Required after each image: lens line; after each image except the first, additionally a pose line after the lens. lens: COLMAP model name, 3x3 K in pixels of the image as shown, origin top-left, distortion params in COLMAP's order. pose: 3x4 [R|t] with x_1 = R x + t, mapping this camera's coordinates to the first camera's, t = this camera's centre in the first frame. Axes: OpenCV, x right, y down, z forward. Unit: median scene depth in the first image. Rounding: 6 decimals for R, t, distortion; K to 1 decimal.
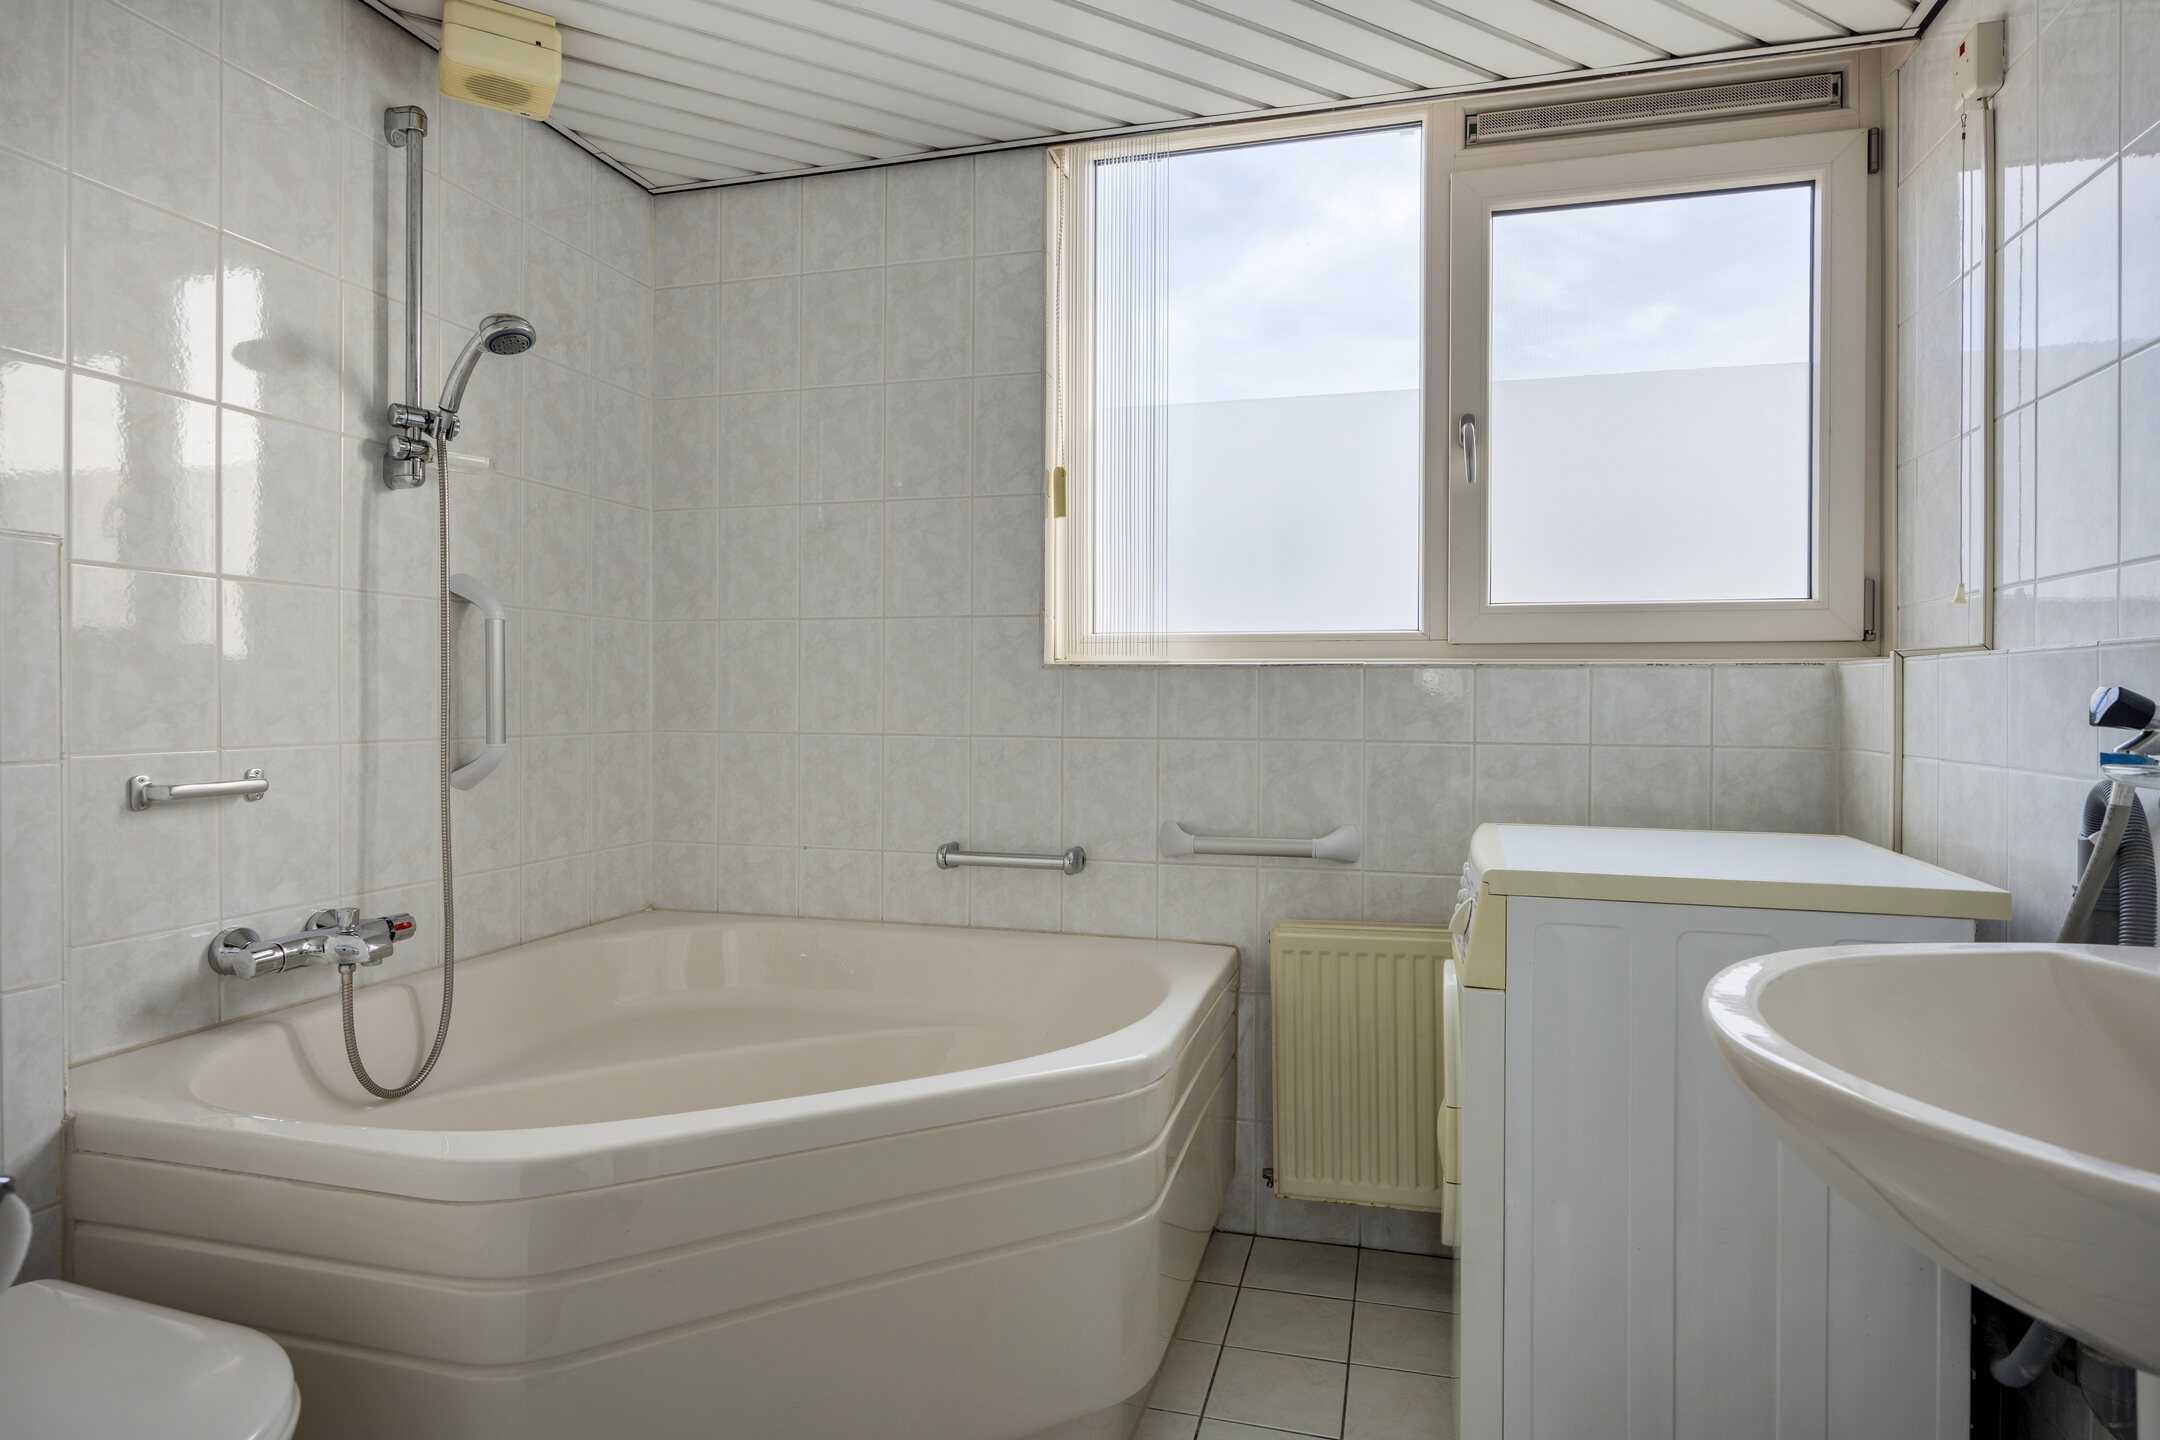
lens RADIAL K [[1213.4, 0, 1081.1], [0, 1213.4, 728.7], [0, 0, 1]] dist [0.001278, 0.000350]
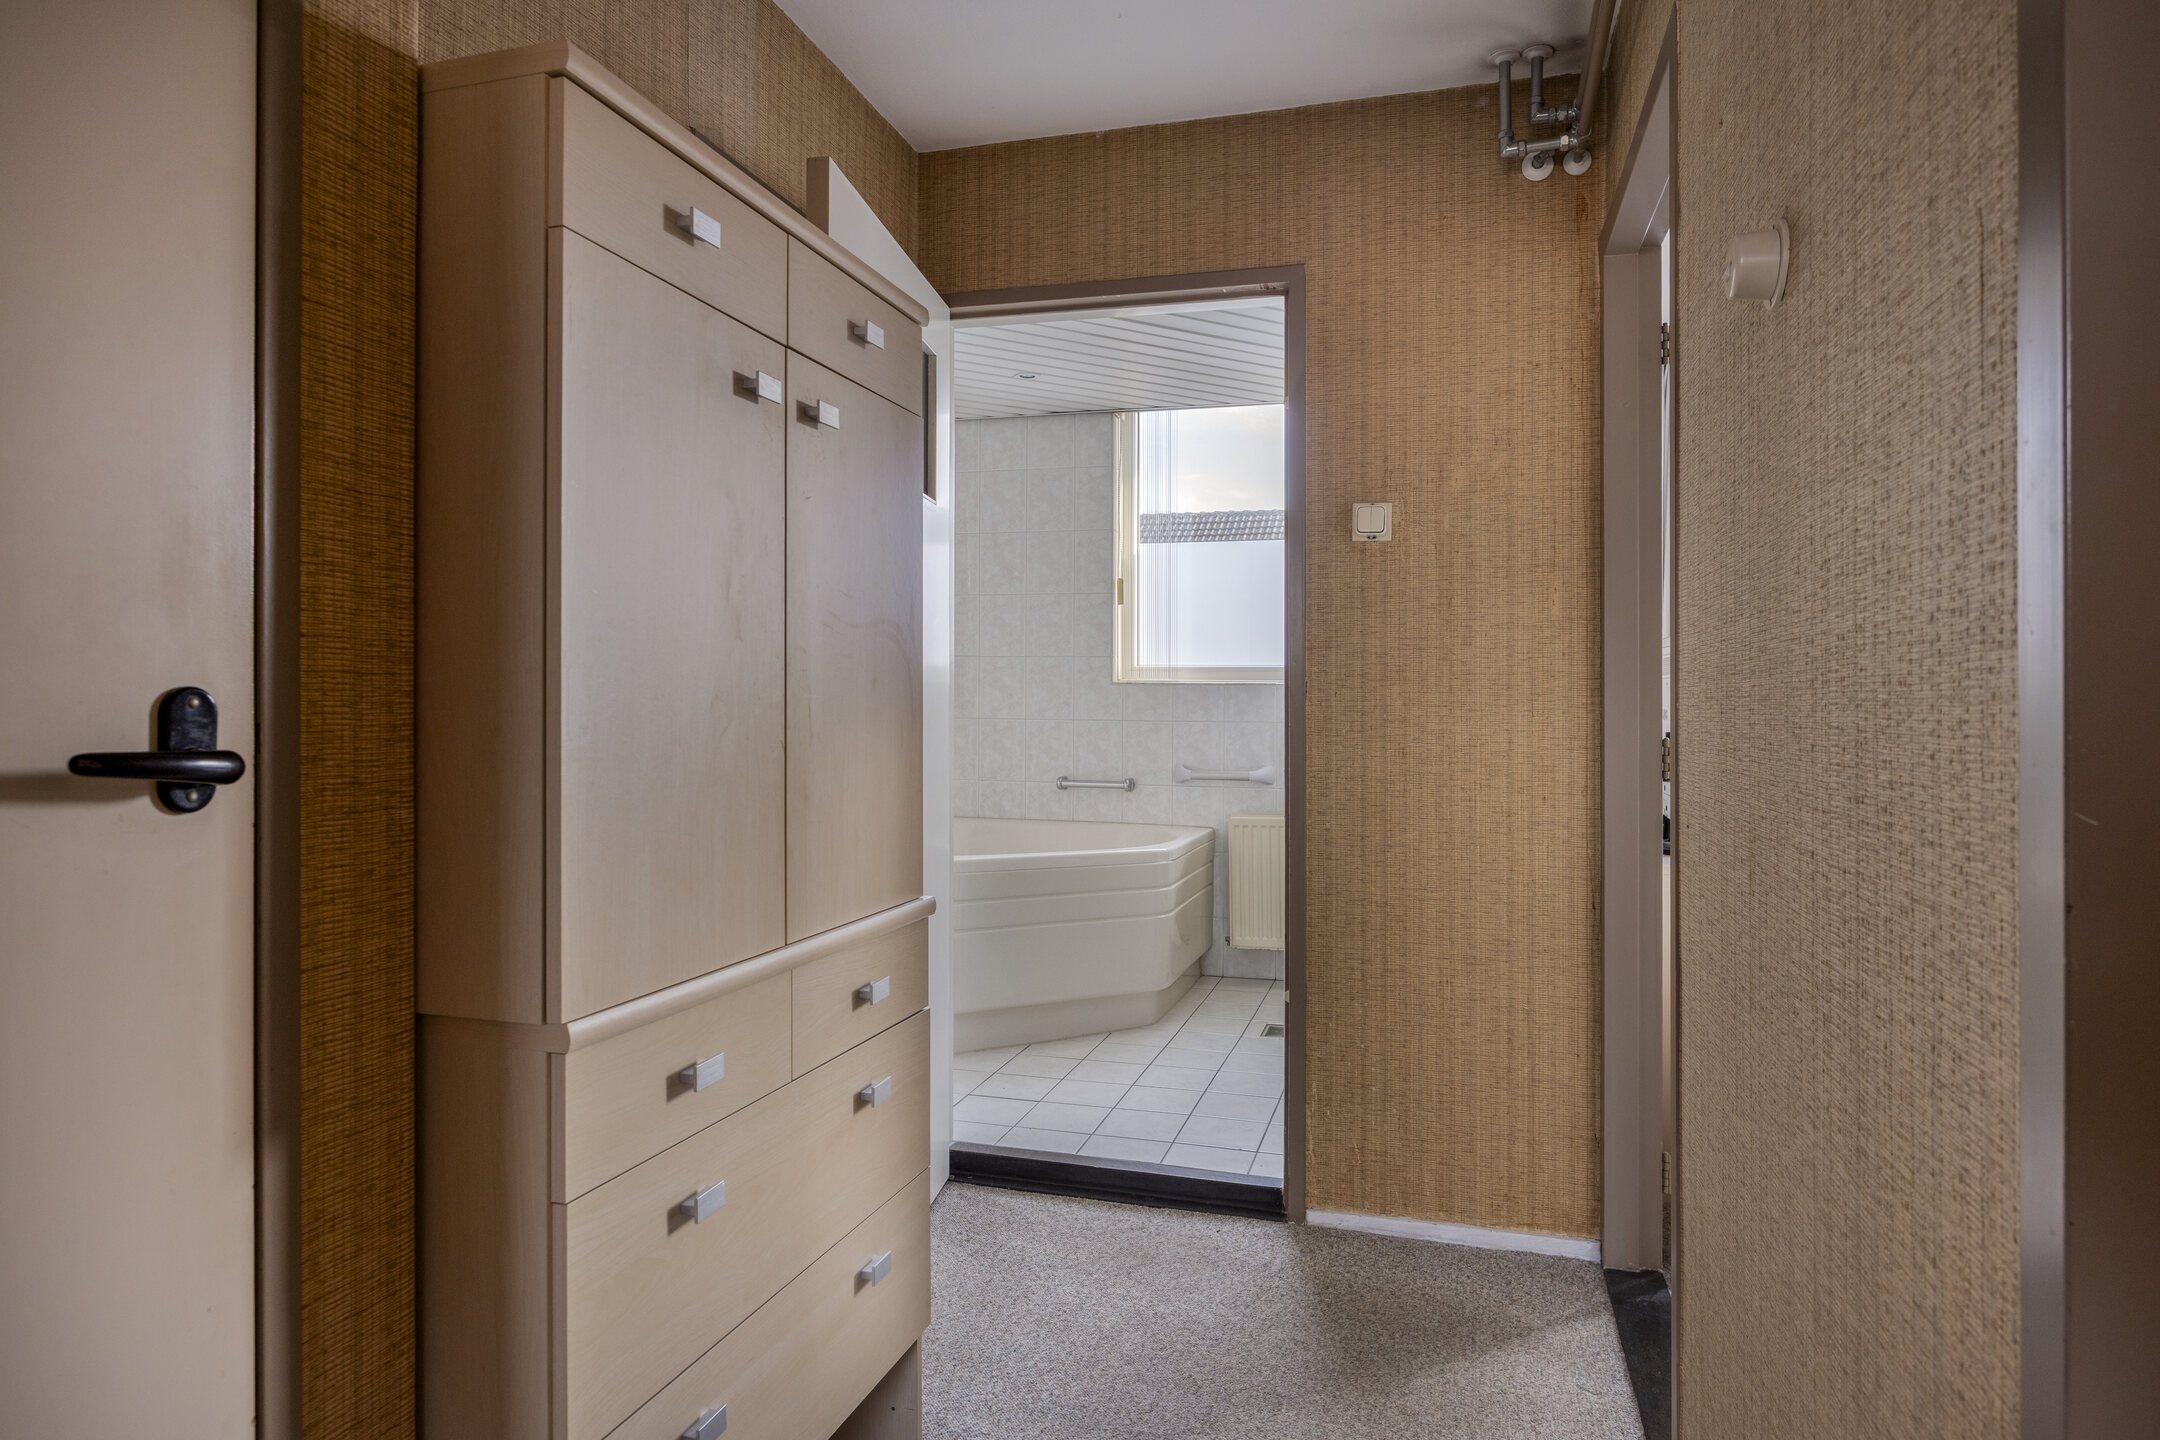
lens RADIAL K [[1275.5, 0, 1078.4], [0, 1275.5, 706.5], [0, 0, 1]] dist [-0.002705, -0.000440]
pose [[0.999912, -0.002447, -0.013027, -0.058243], [0.002448, 0.999997, 0.000071, -0.015562], [0.013026, -0.000103, 0.999915, -1.003047]]
